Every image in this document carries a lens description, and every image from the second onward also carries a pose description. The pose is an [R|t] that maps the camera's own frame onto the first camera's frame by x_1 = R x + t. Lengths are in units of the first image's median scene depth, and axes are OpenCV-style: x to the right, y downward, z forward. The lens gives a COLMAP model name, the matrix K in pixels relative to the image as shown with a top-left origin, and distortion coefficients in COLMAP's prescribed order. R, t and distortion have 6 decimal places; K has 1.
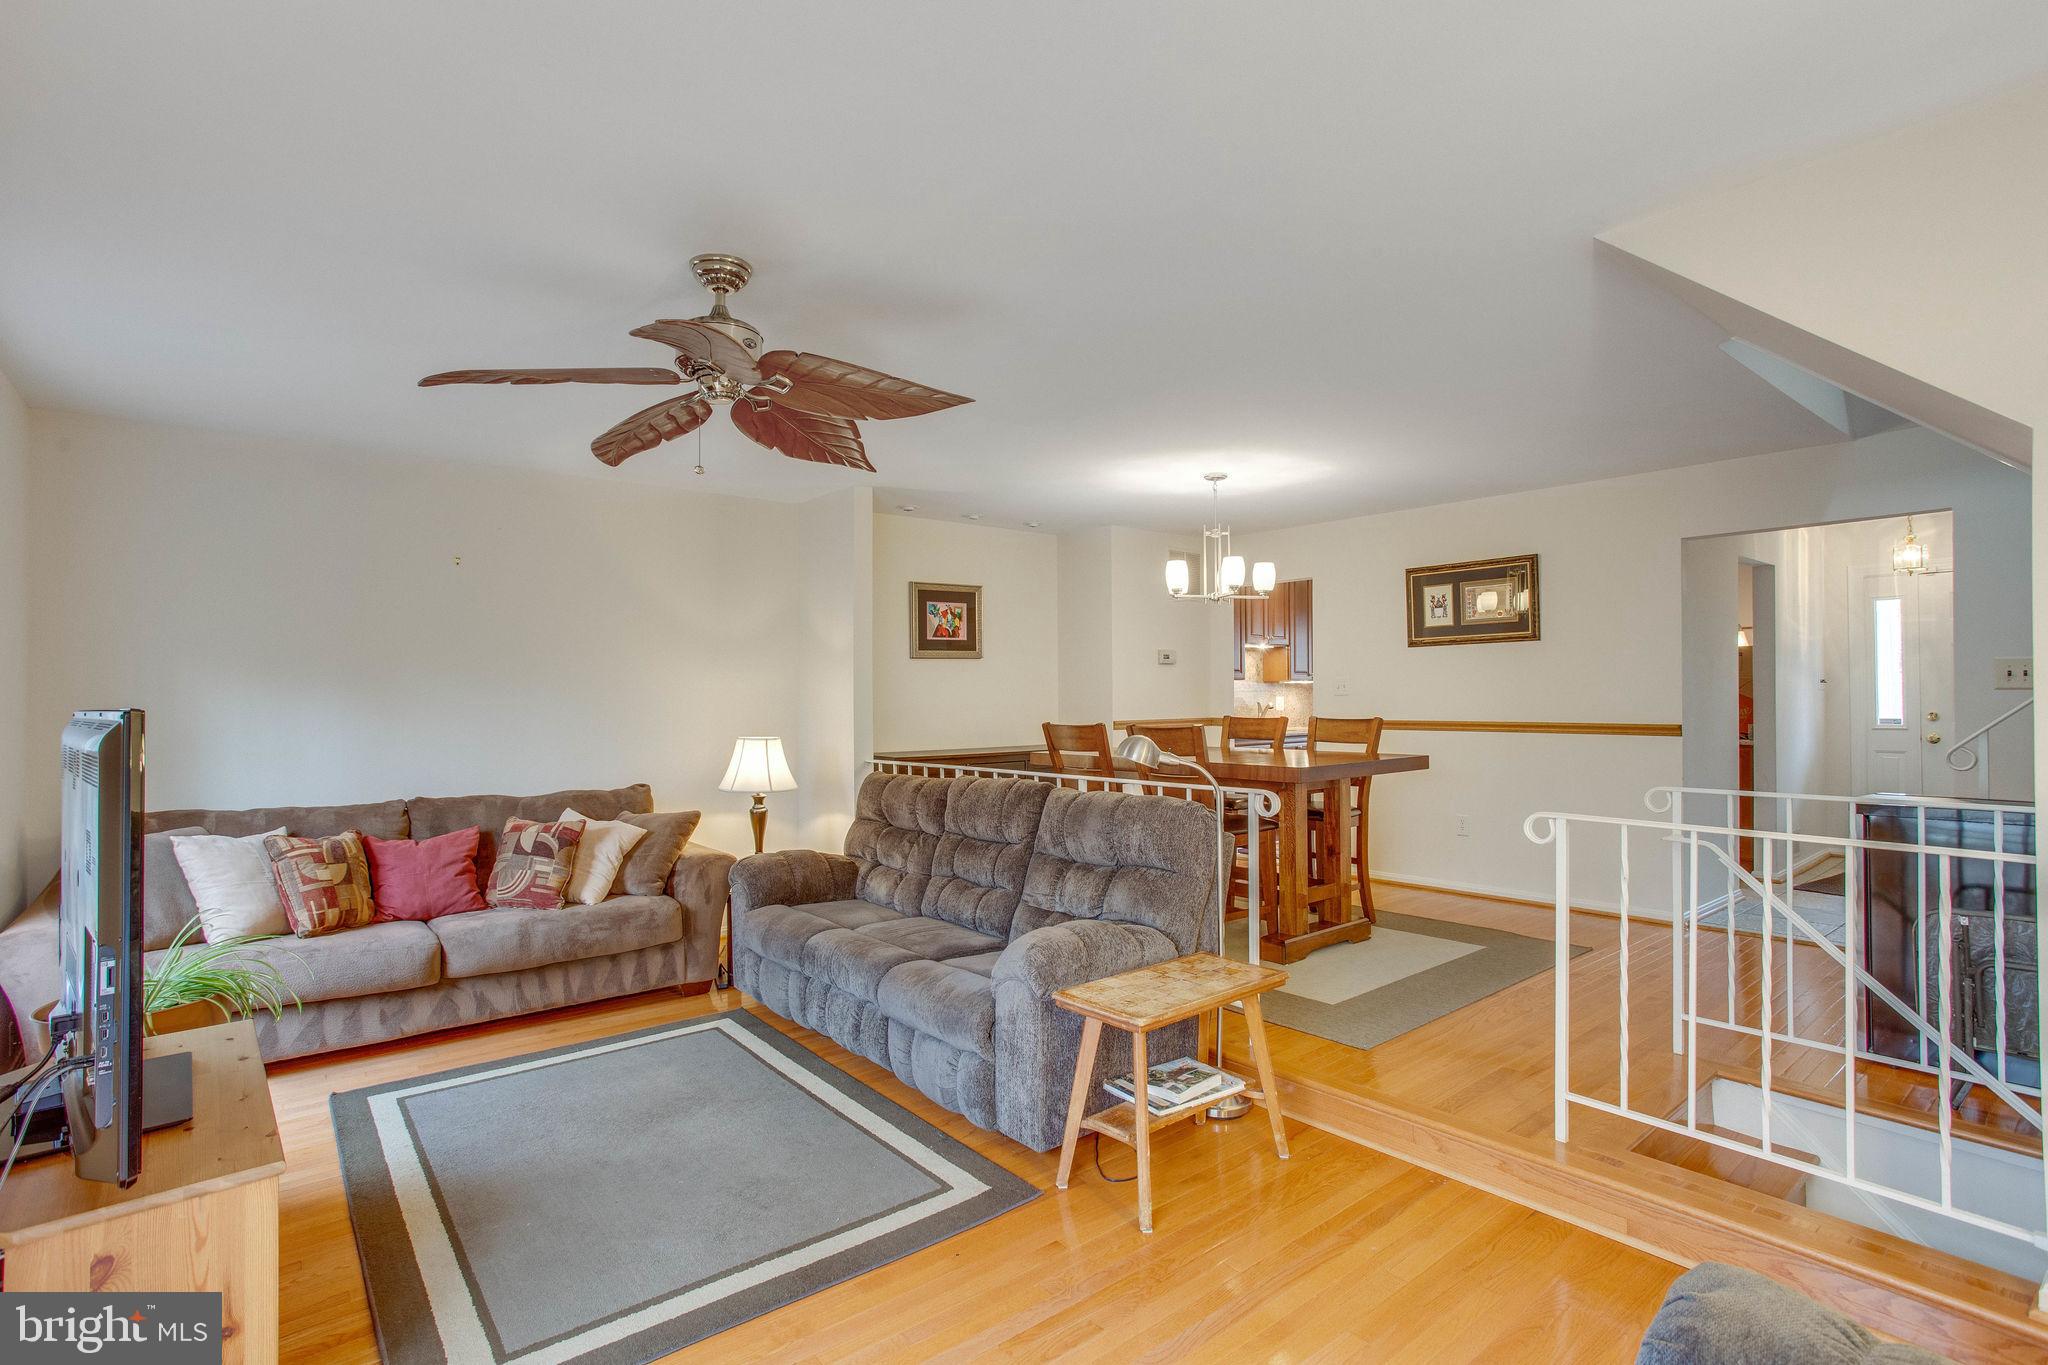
lens RADIAL K [[990.9, 0, 1022.2], [0, 990.9, 690.0], [0, 0, 1]] dist [-0.057027, 0.039512]
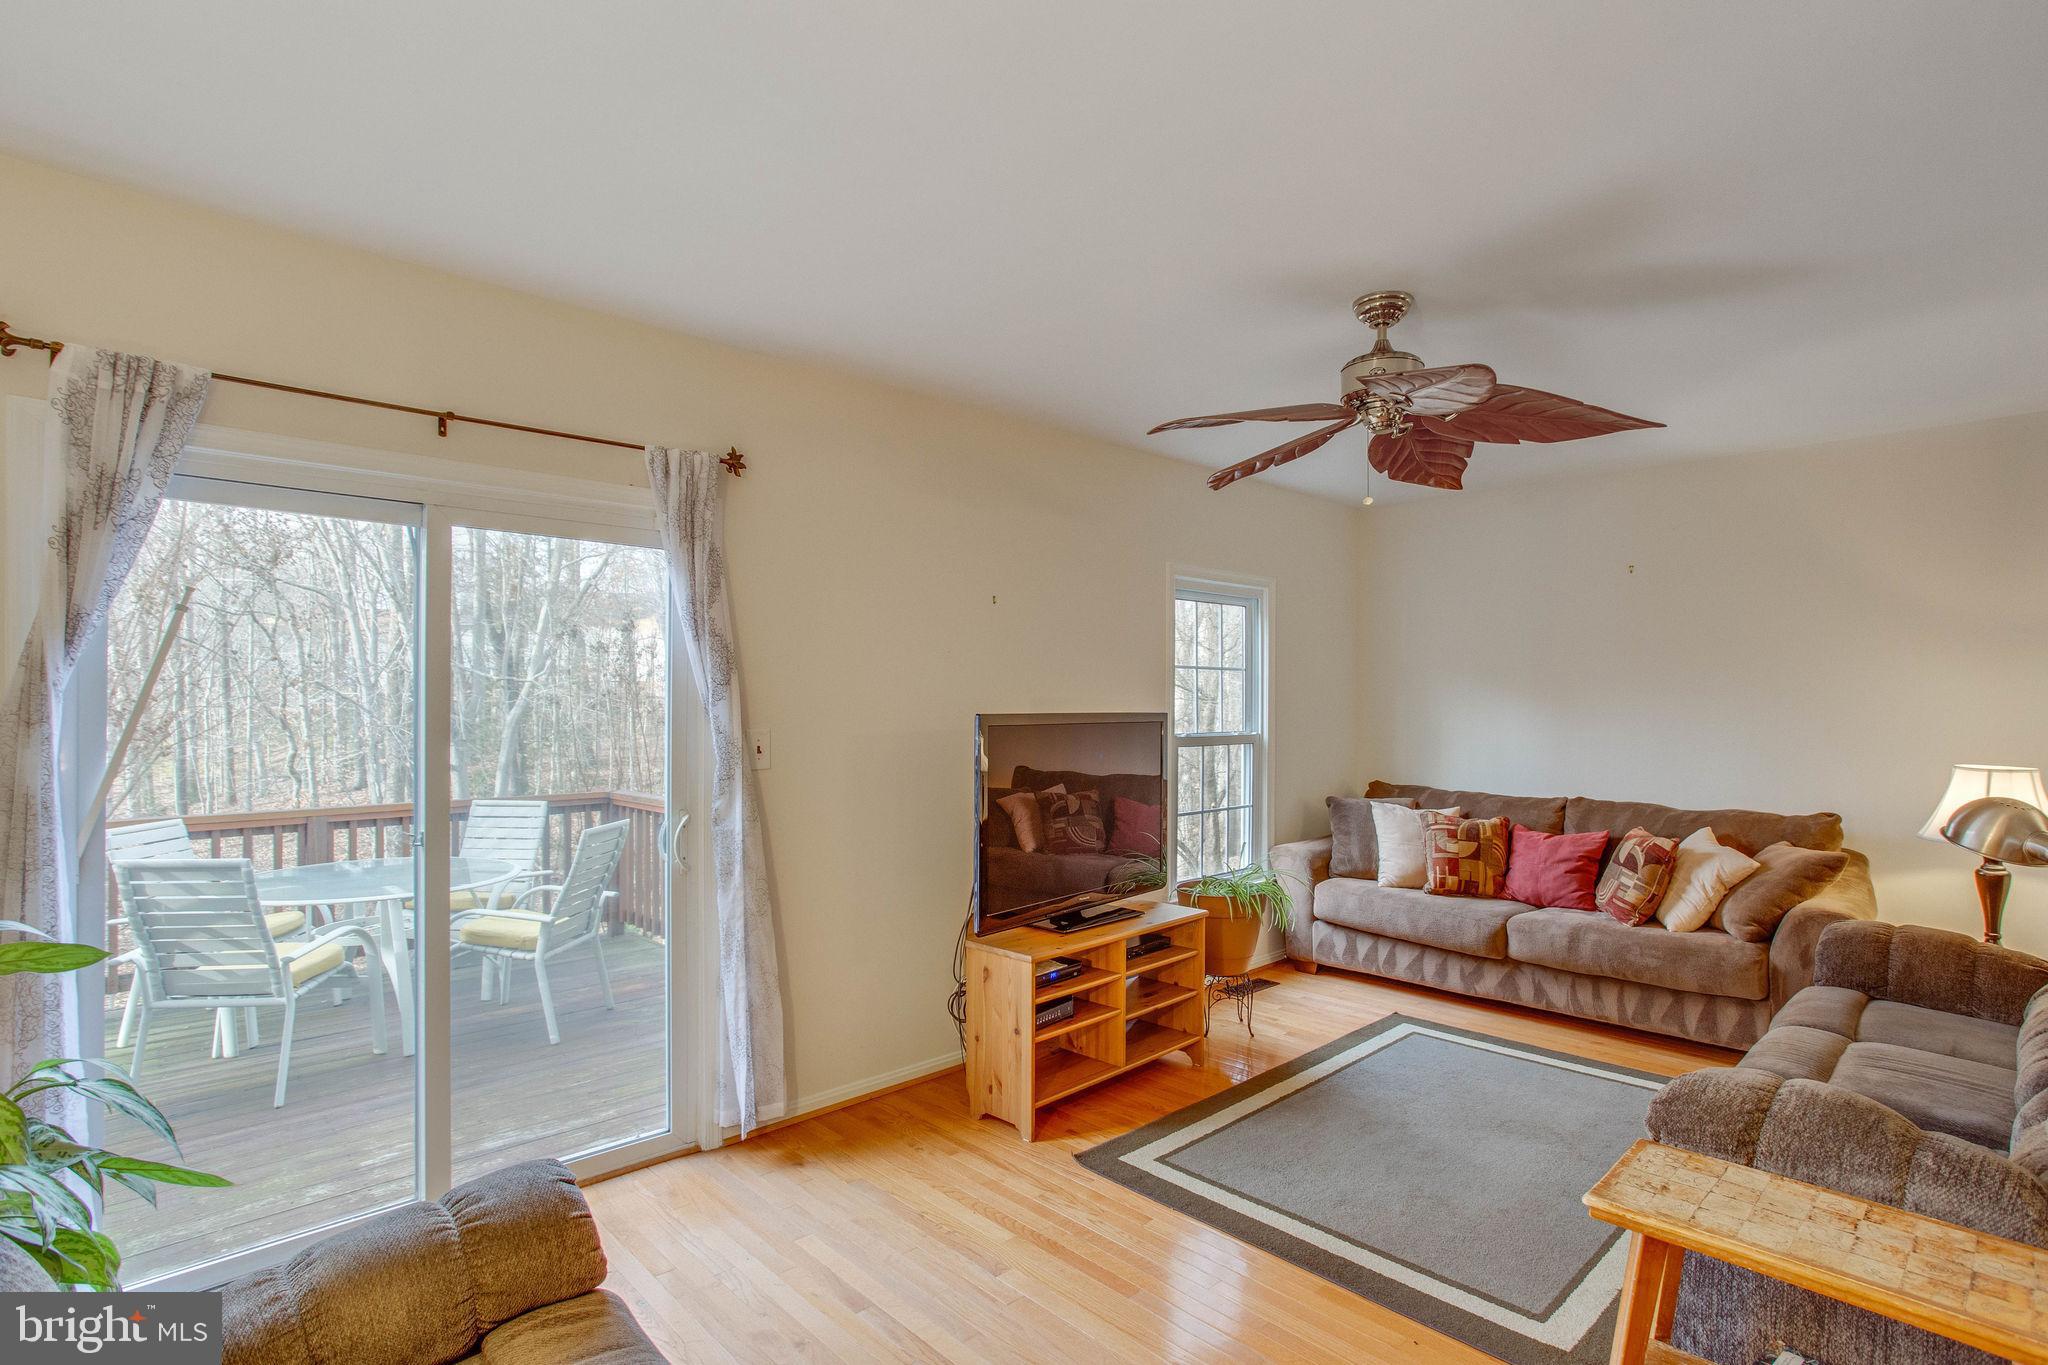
lens RADIAL K [[1006.9, 0, 1017.7], [0, 1006.9, 700.7], [0, 0, 1]] dist [-0.047270, 0.036629]
pose [[0.074603, 0.009712, -0.997166, 0.491170], [0.003710, 0.999943, 0.010017, -0.010734], [0.997206, -0.004447, 0.074562, 0.350858]]
